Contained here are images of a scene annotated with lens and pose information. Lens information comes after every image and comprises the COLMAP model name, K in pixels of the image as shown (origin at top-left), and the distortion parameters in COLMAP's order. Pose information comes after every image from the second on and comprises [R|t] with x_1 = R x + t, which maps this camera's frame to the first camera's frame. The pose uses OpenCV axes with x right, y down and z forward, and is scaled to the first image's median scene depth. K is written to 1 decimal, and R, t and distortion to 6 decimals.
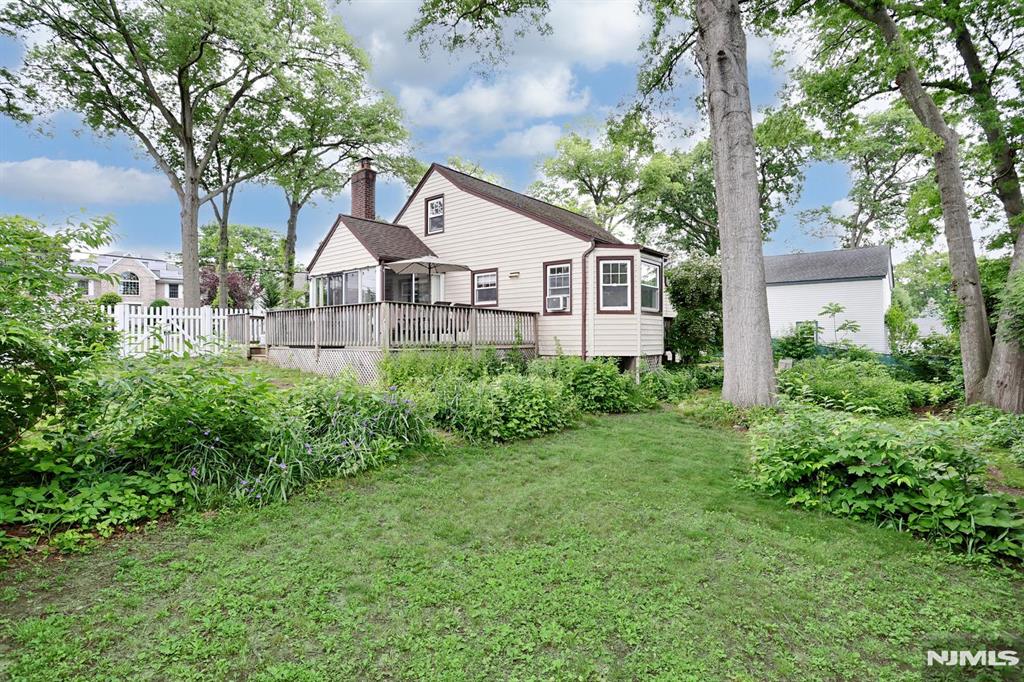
lens RADIAL K [[495.5, 0, 512.0], [0, 495.5, 341.0], [0, 0, 1]] dist [-0.040369, 0.000458]
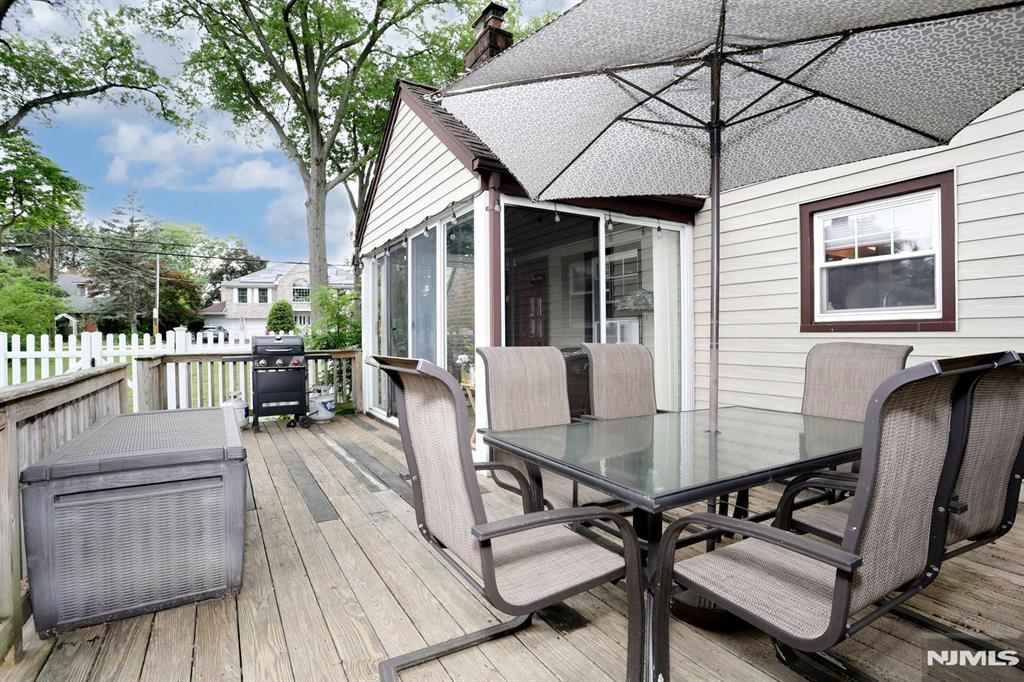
lens RADIAL K [[495.5, 0, 512.0], [0, 495.5, 341.0], [0, 0, 1]] dist [-0.040369, 0.000458]
pose [[0.941524, -0.008857, -0.336830, -0.070084], [0.015911, 0.999708, 0.018188, -0.032905], [0.336570, -0.022483, 0.941390, 0.318016]]
